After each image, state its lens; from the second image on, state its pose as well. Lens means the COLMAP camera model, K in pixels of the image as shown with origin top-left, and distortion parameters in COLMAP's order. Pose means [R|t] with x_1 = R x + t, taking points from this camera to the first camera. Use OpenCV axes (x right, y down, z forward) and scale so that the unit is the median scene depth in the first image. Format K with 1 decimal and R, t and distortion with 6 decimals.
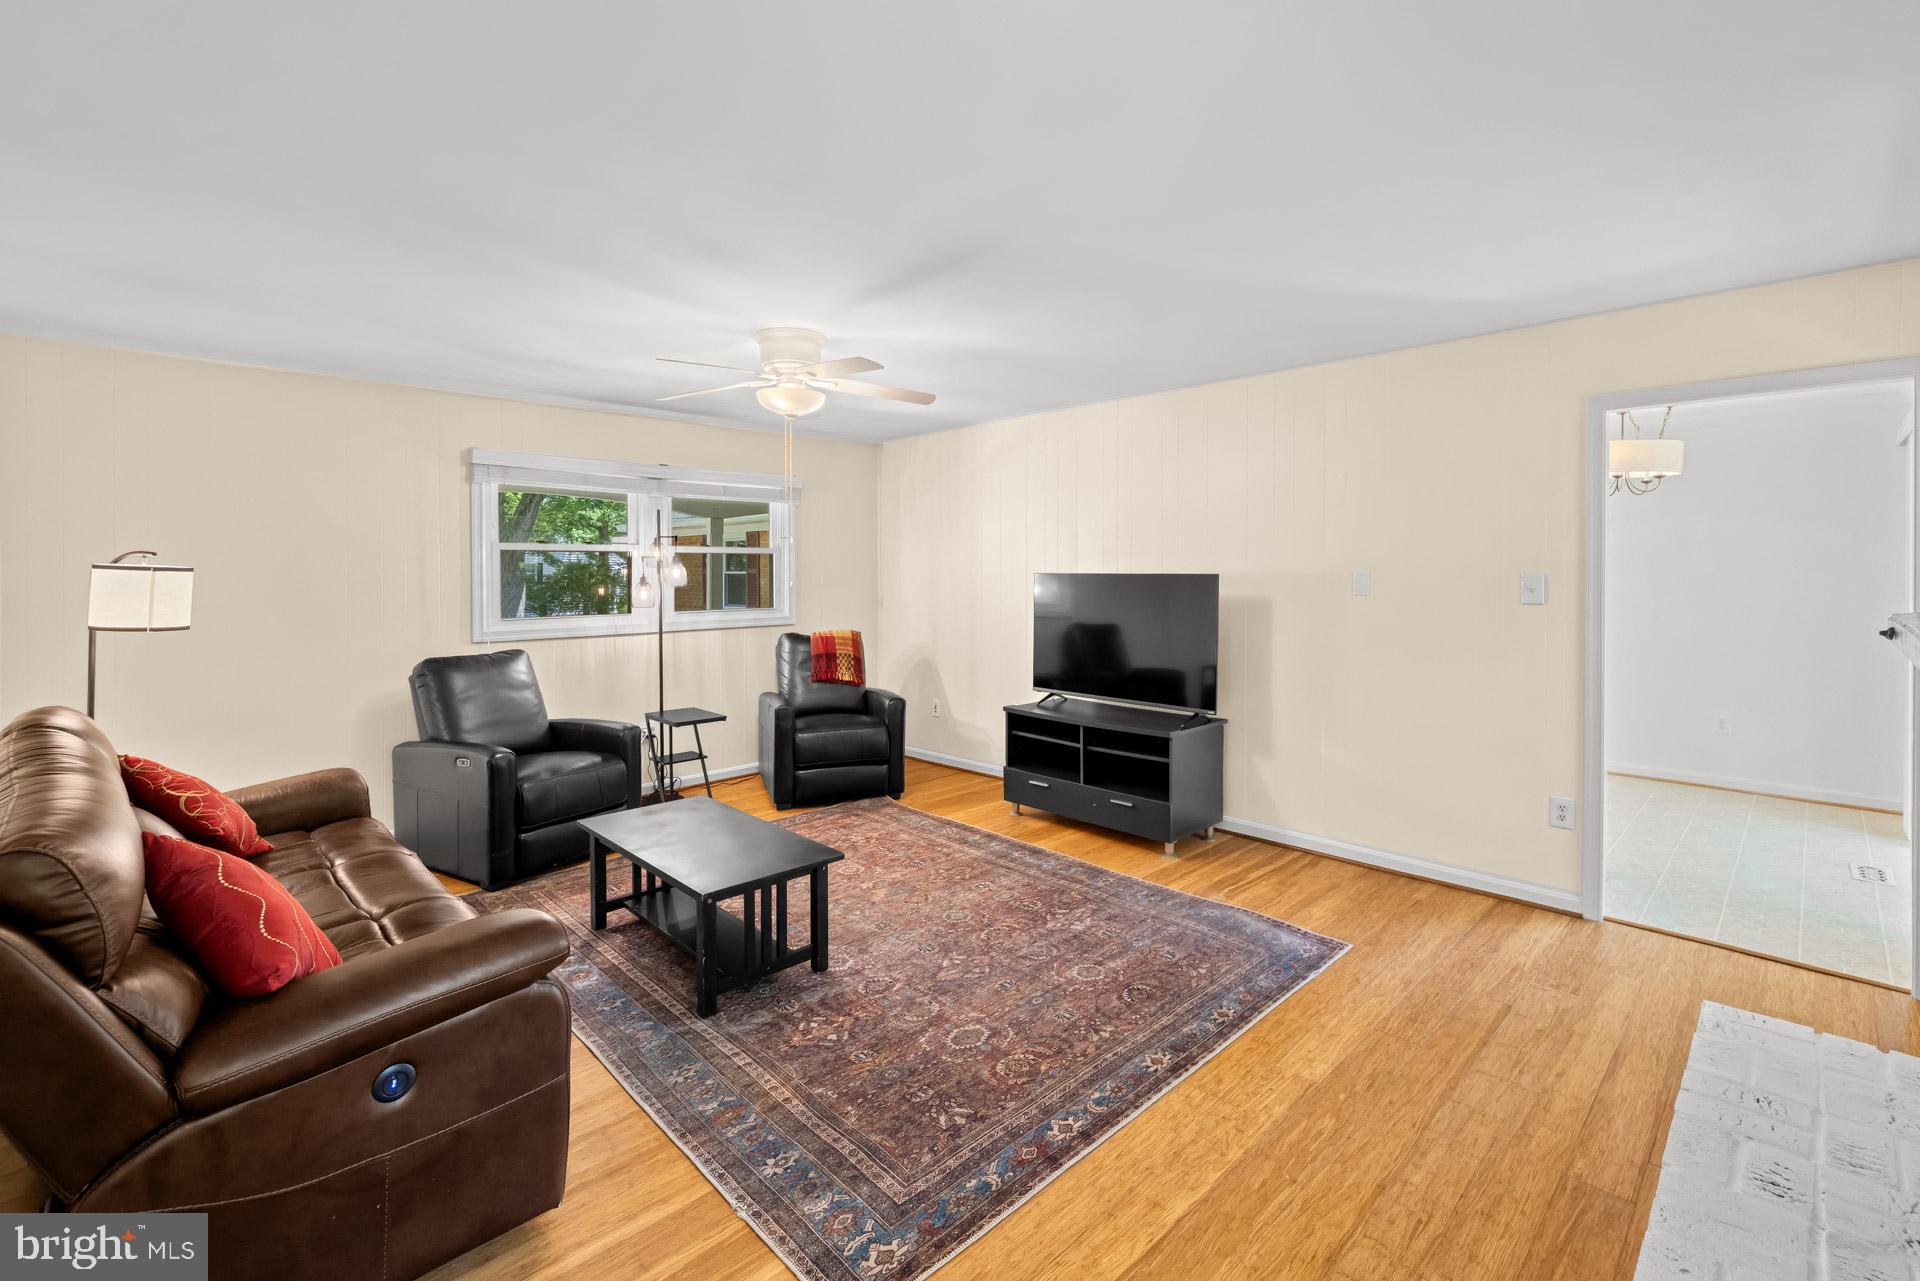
lens RADIAL K [[839.0, 0, 960.6], [0, 839.0, 573.7], [0, 0, 1]] dist [-0.000237, 0.000239]
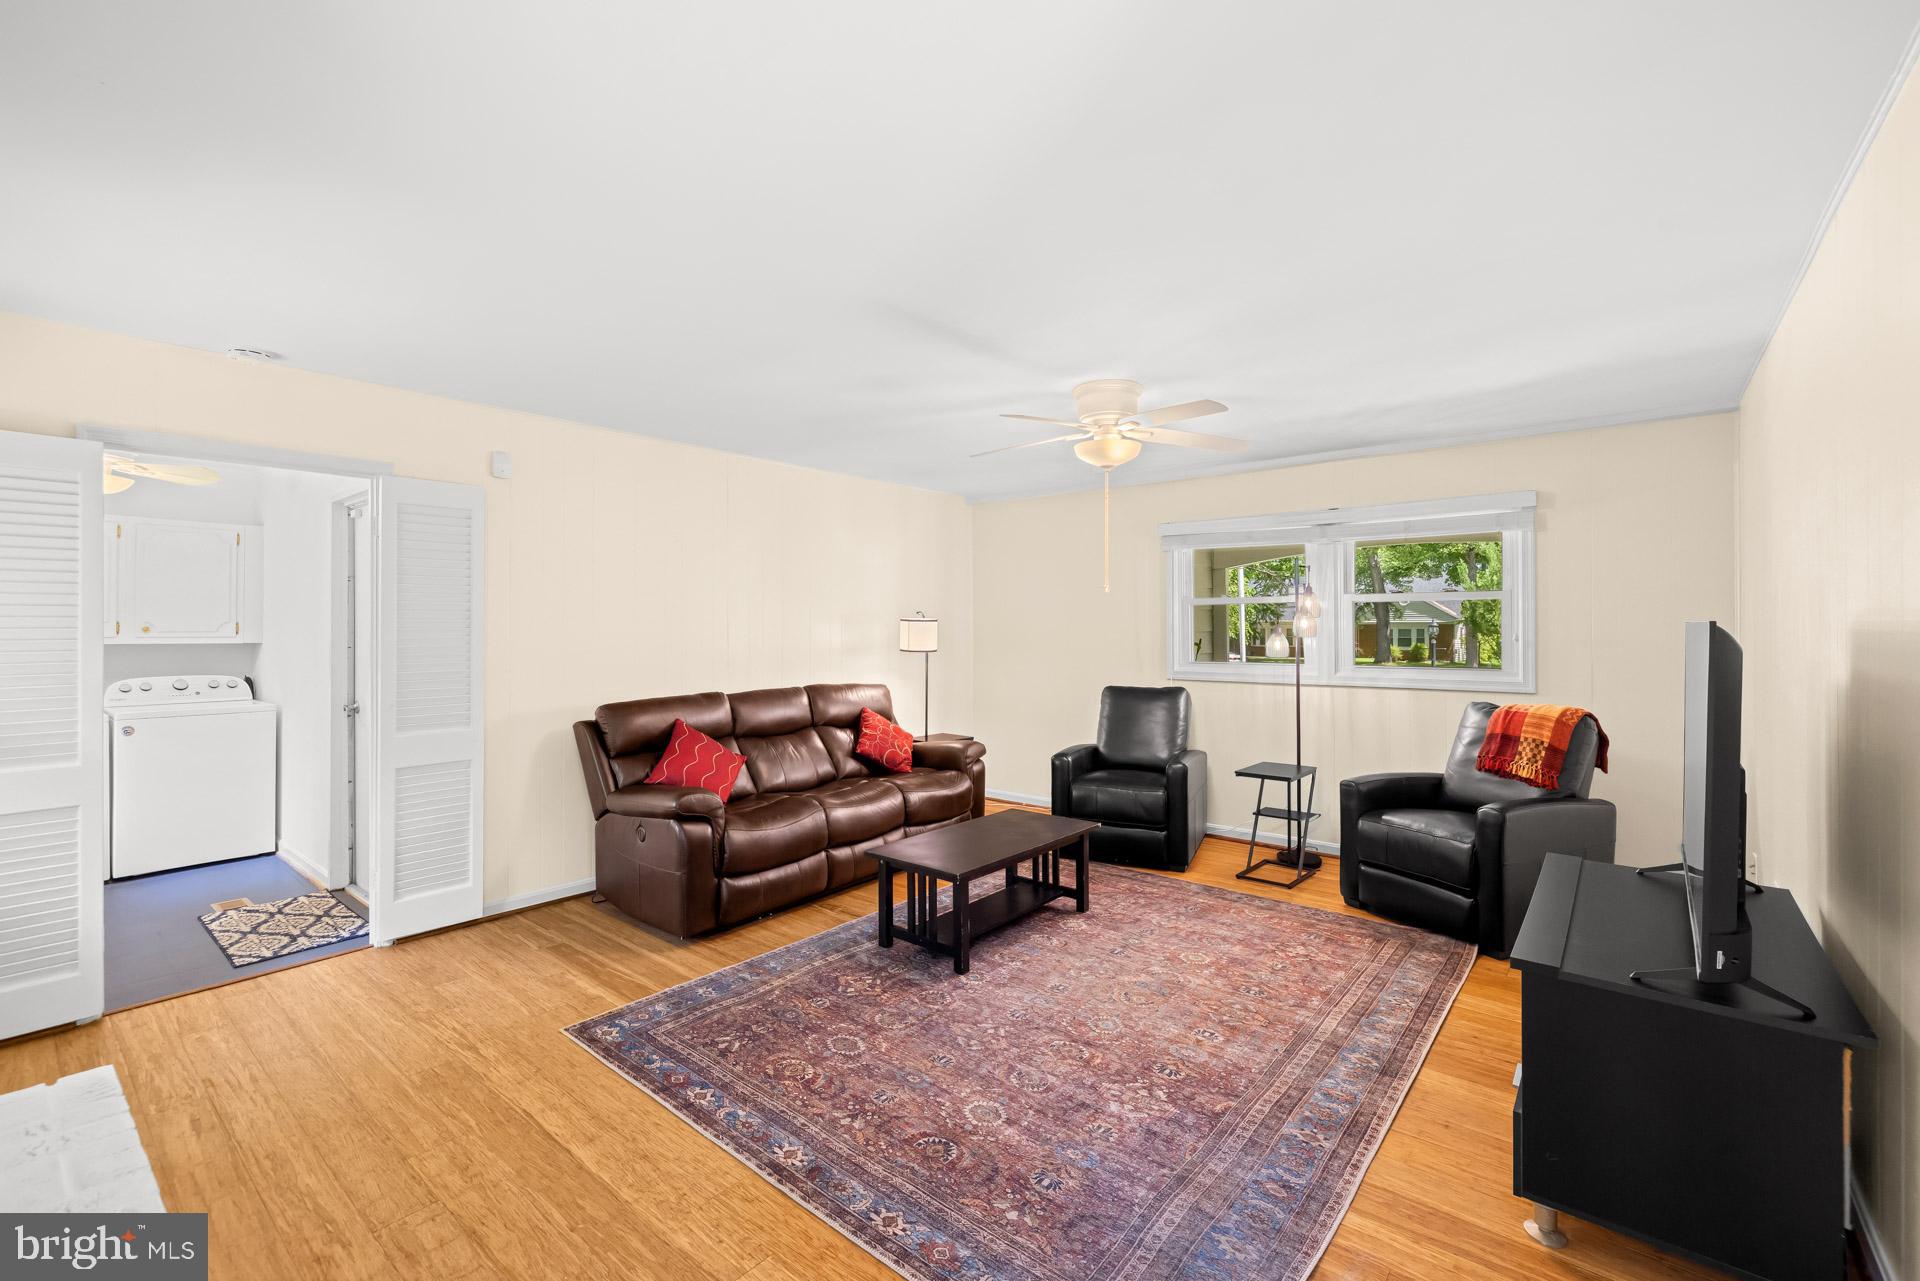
lens RADIAL K [[807.0, 0, 967.3], [0, 807.0, 602.7], [0, 0, 1]] dist [0.000057, 0.000371]
pose [[0.116508, -0.026740, -0.992830, 0.902841], [-0.003647, 0.999619, -0.027351, 0.003364], [0.993183, 0.006807, 0.116366, 0.855873]]
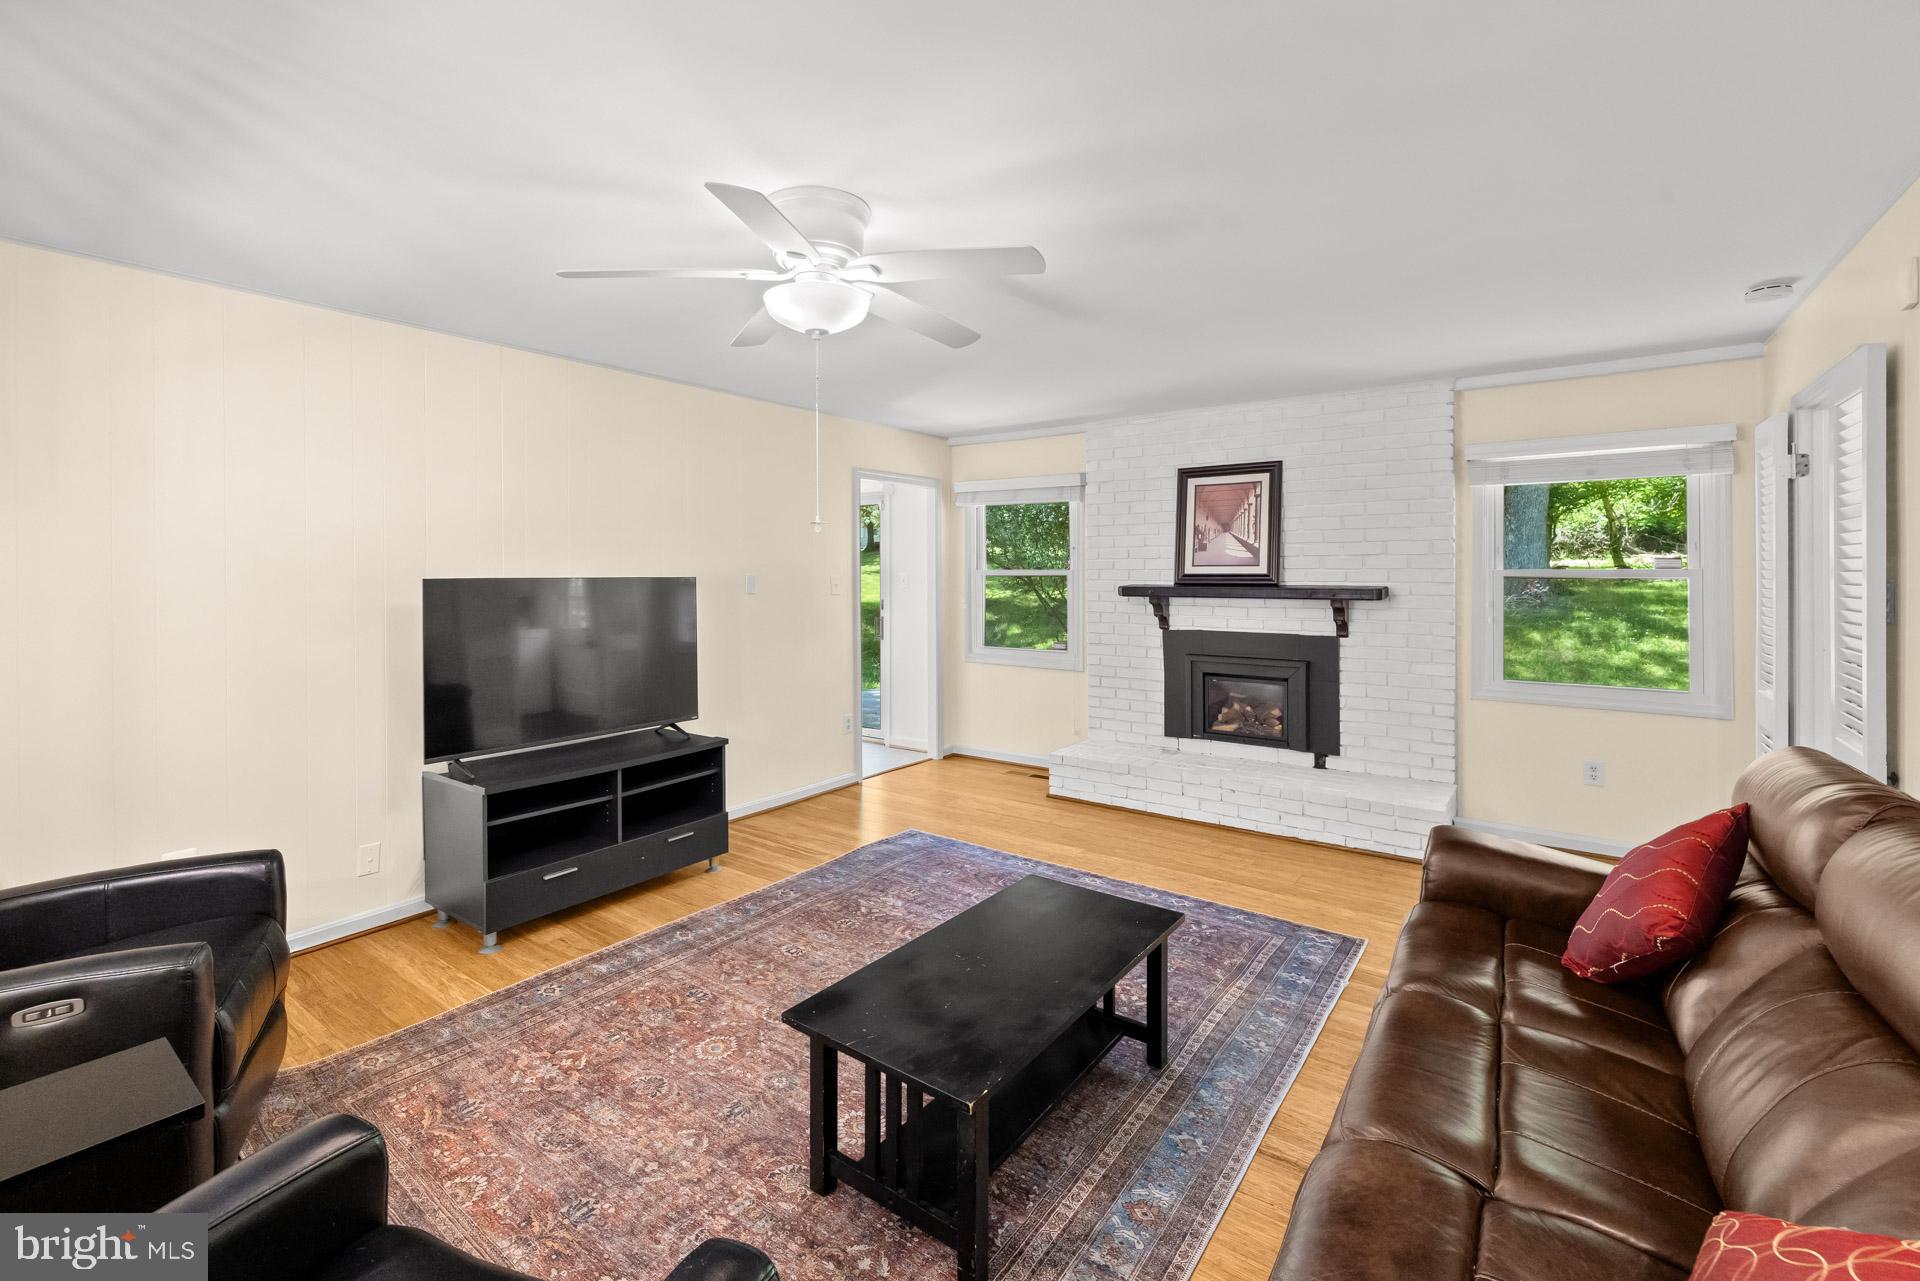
lens RADIAL K [[825.5, 0, 962.2], [0, 825.5, 585.4], [0, 0, 1]] dist [0.000821, 0.000566]
pose [[-0.169923, -0.015548, 0.985335, -1.004817], [0.005521, 0.999845, 0.016729, -0.010130], [-0.985442, 0.008283, -0.169811, 1.191953]]
